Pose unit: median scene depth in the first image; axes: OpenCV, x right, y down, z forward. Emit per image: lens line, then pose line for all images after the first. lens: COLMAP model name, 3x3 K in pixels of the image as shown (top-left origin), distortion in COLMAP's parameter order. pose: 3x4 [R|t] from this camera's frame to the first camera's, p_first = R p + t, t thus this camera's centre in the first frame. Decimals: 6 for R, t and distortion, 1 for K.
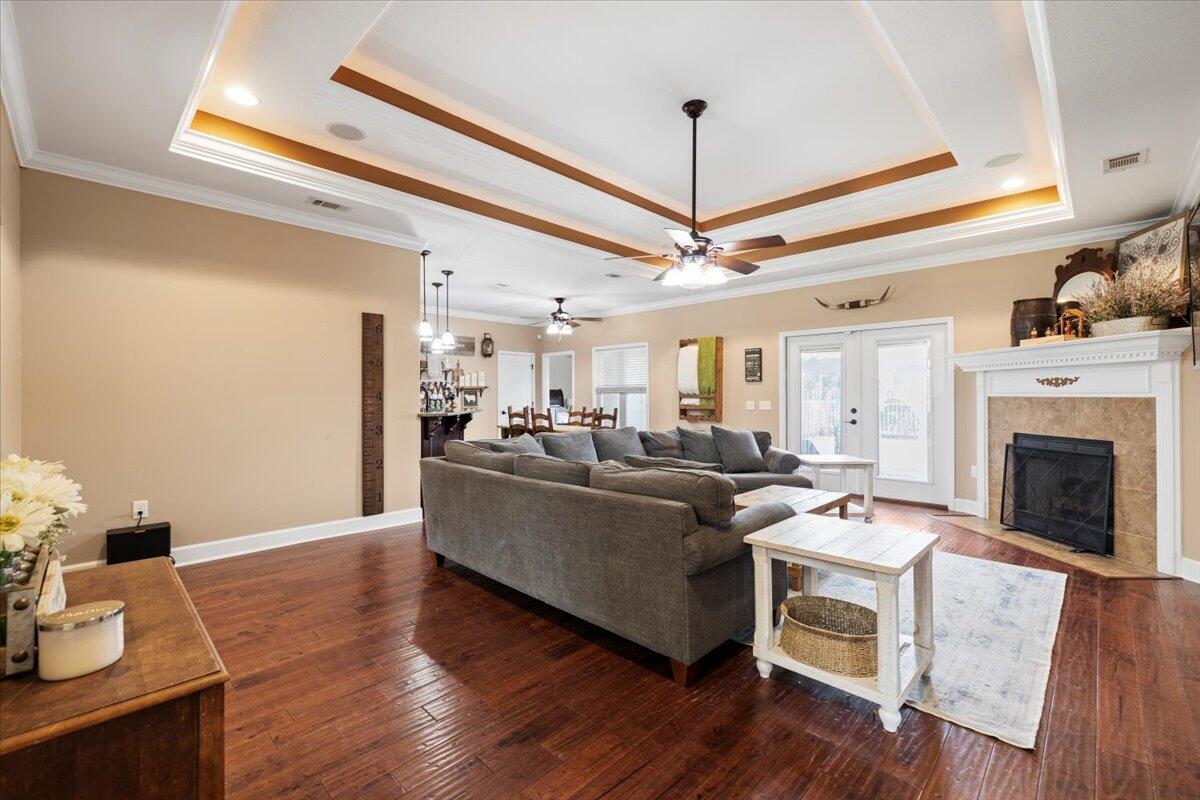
lens RADIAL K [[508.4, 0, 603.2], [0, 508.4, 395.2], [0, 0, 1]] dist [0.000633, 0.000102]
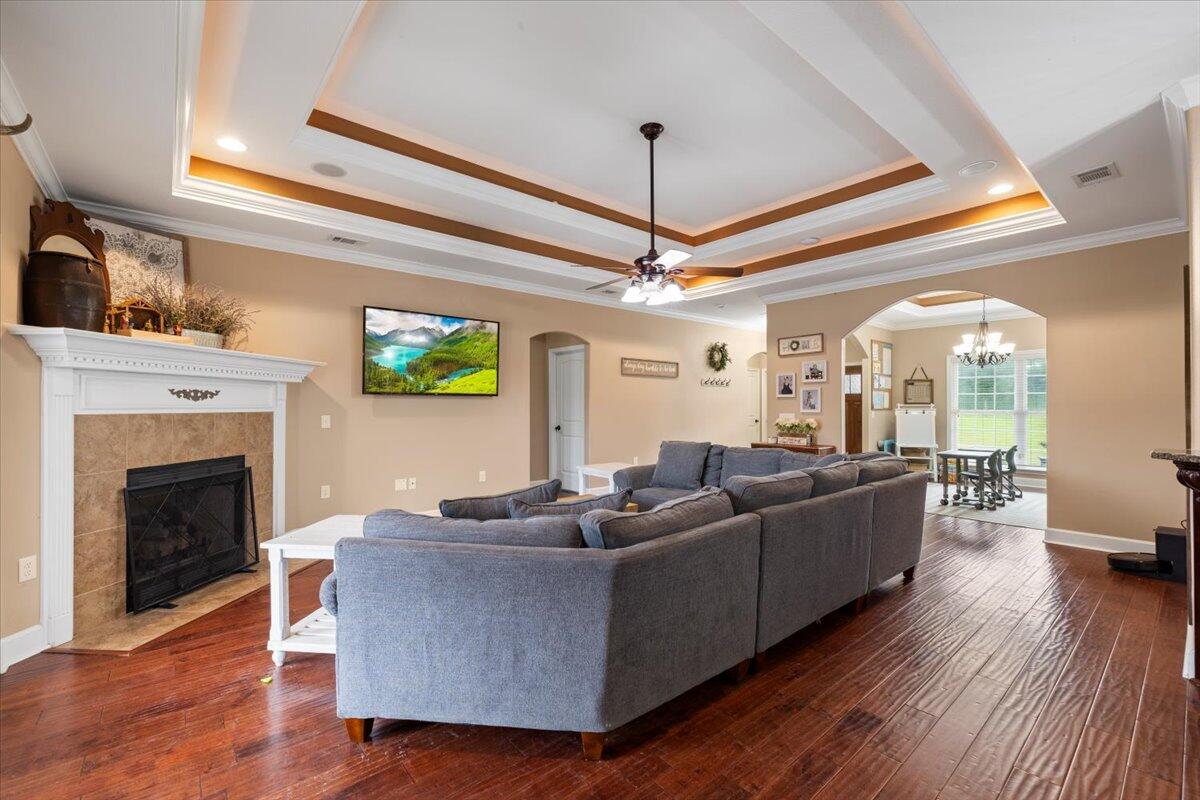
lens RADIAL K [[504.5, 0, 594.8], [0, 504.5, 402.4], [0, 0, 1]] dist [0.000890, 0.000096]
pose [[-0.994613, 0.002317, 0.103636, 0.171751], [0.001810, 0.999986, -0.004991, -0.008695], [-0.103646, -0.004777, -0.994603, 1.742451]]
